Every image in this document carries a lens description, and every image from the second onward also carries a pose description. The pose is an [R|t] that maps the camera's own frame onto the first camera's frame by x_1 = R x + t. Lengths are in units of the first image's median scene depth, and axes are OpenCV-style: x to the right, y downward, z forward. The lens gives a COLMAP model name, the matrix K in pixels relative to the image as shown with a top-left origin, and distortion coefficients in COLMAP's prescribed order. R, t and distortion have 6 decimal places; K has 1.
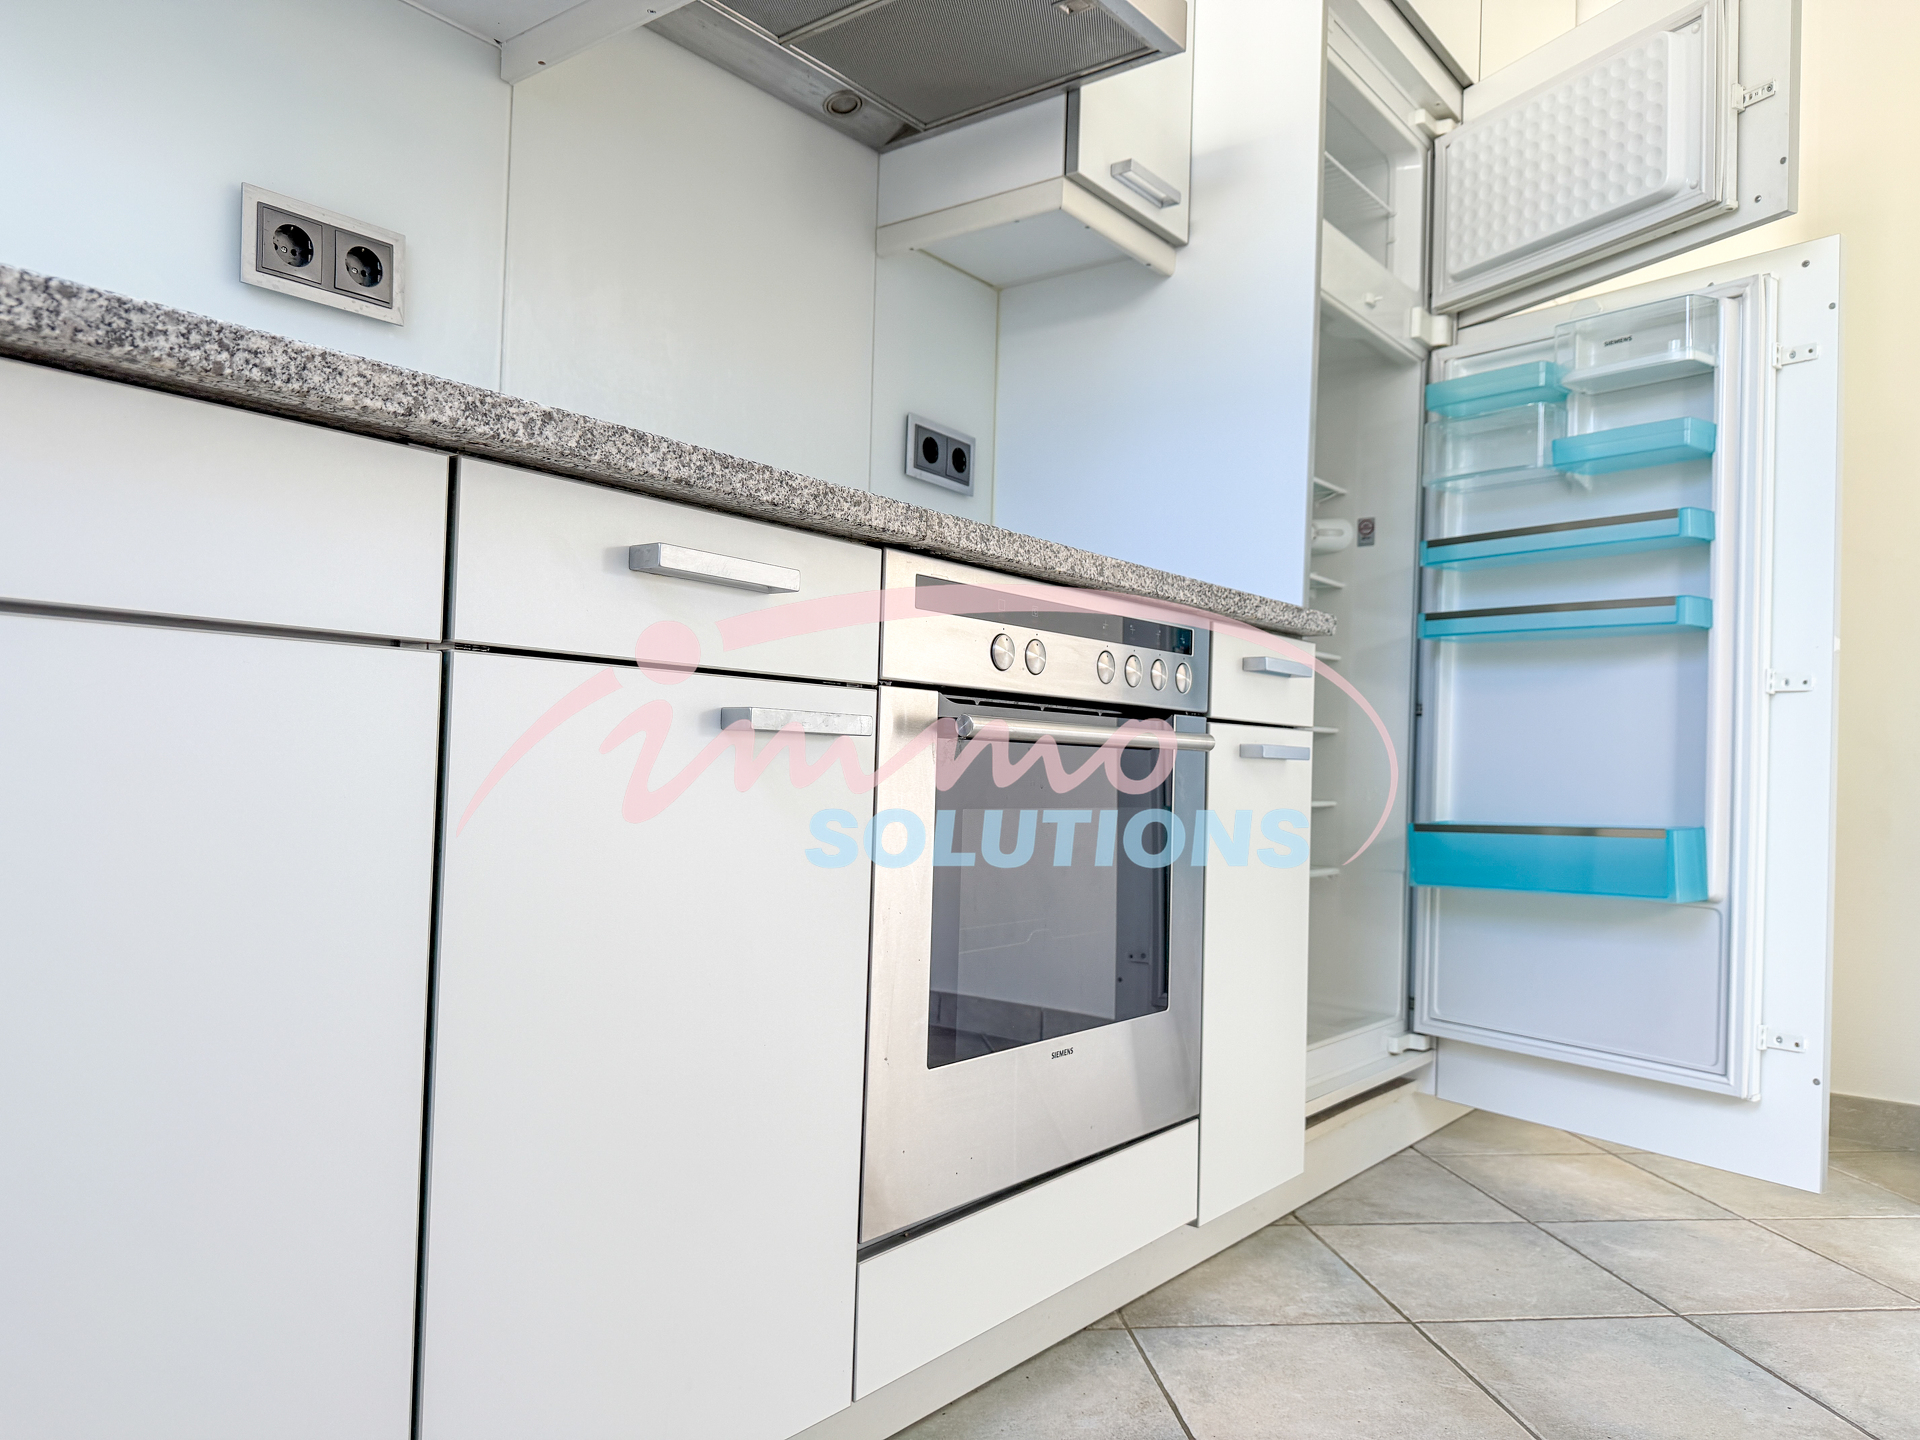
lens RADIAL K [[1361.9, 0, 962.8], [0, 1361.9, 760.3], [0, 0, 1]] dist [0.095667, -0.130026]
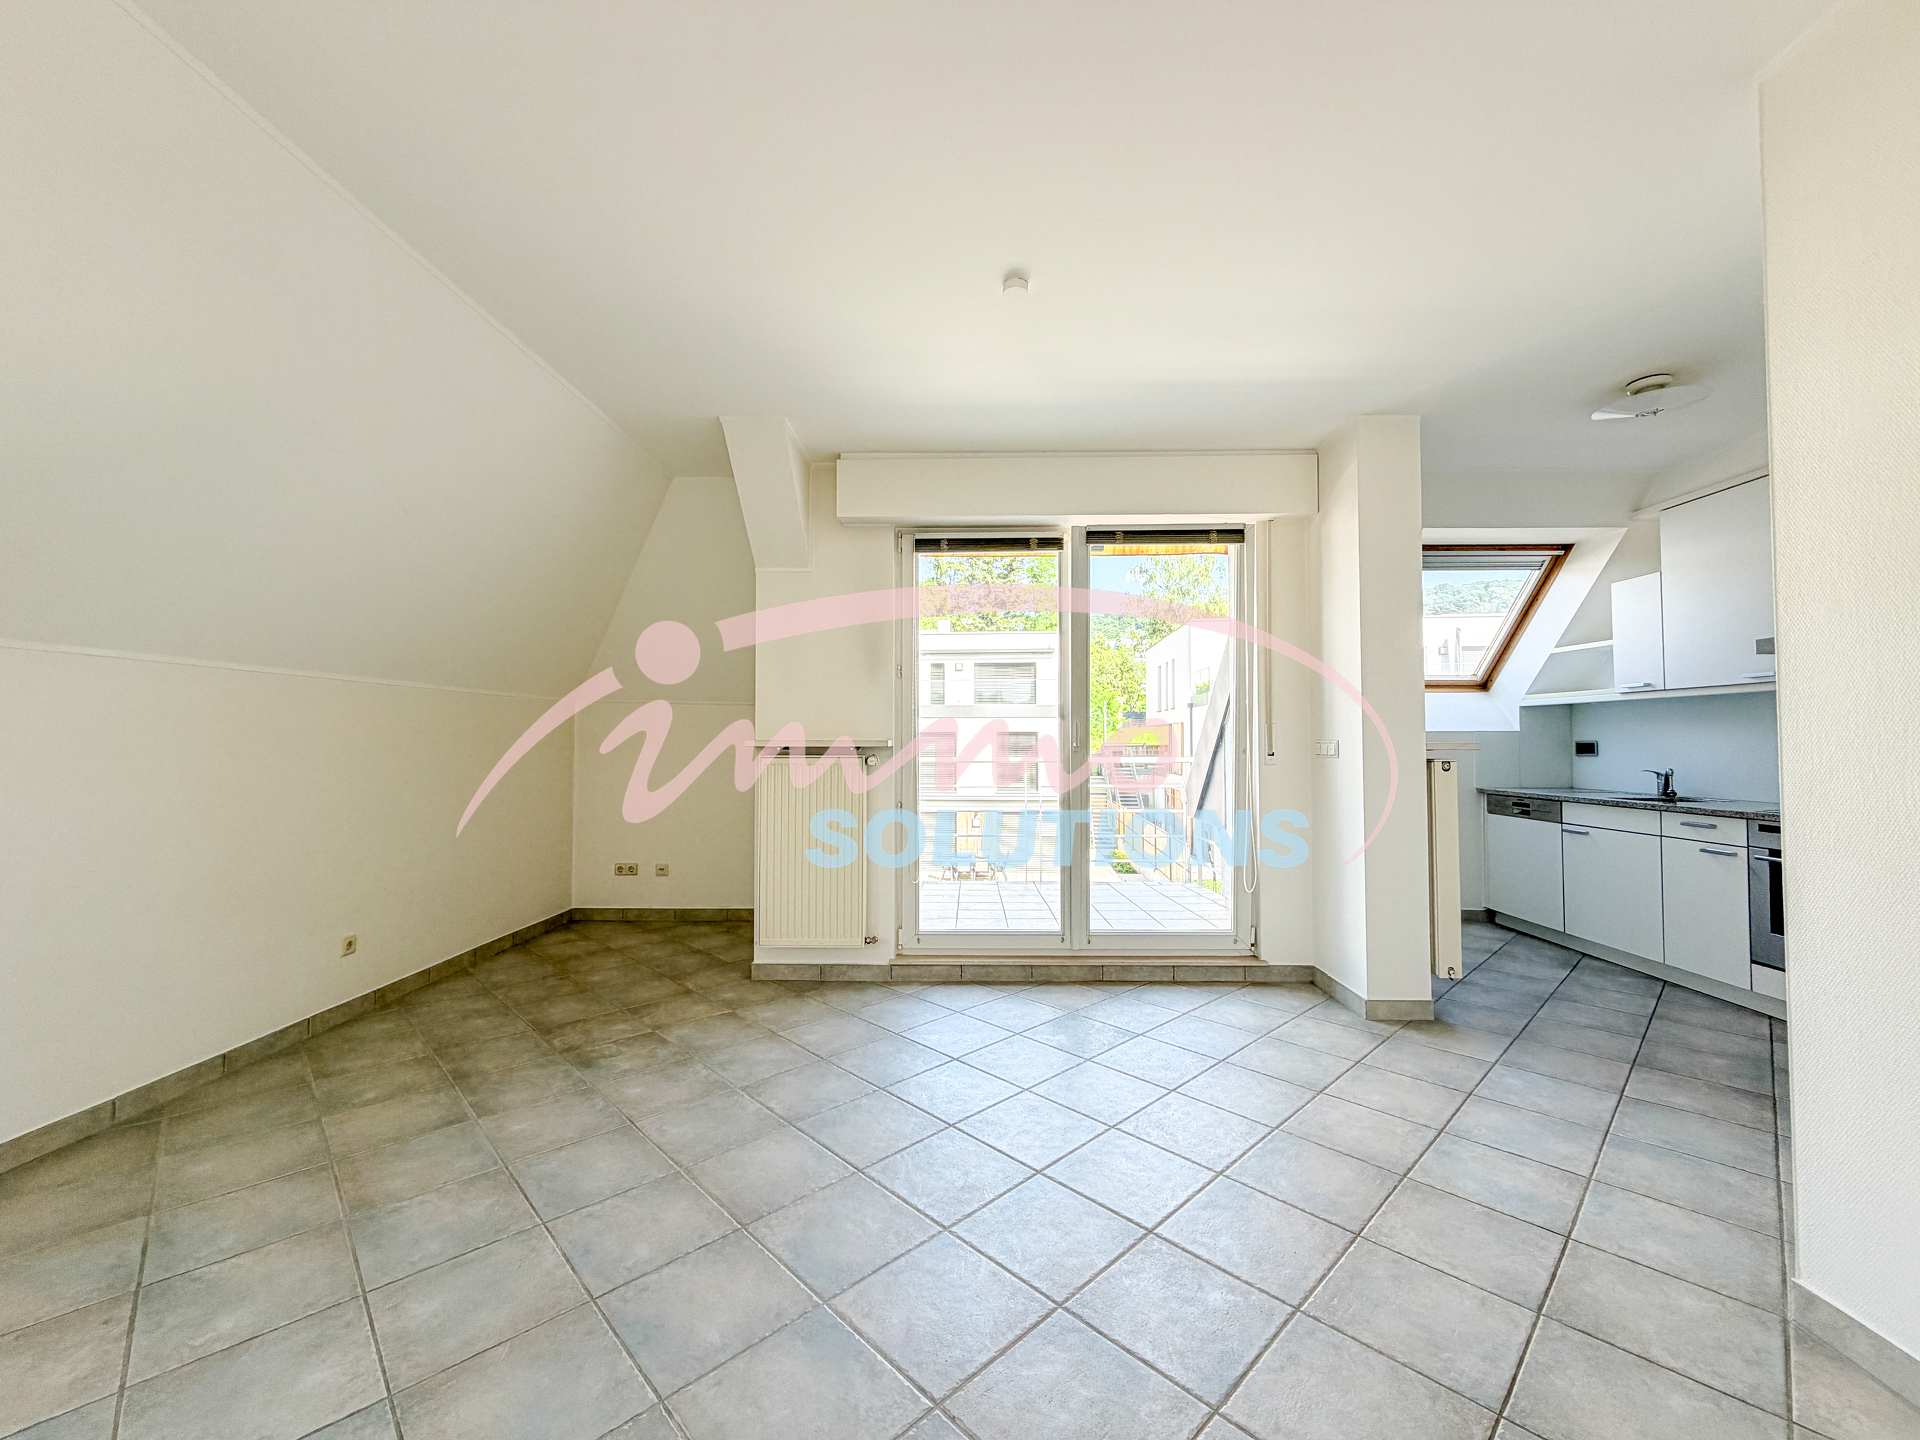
lens RADIAL K [[781.5, 0, 949.5], [0, 781.5, 718.8], [0, 0, 1]] dist [0.000857, 0.000149]
pose [[-0.790259, -0.047184, -0.610953, 2.497097], [-0.021648, 0.998558, -0.049117, -0.199094], [0.612390, -0.025589, -0.790141, 0.922389]]
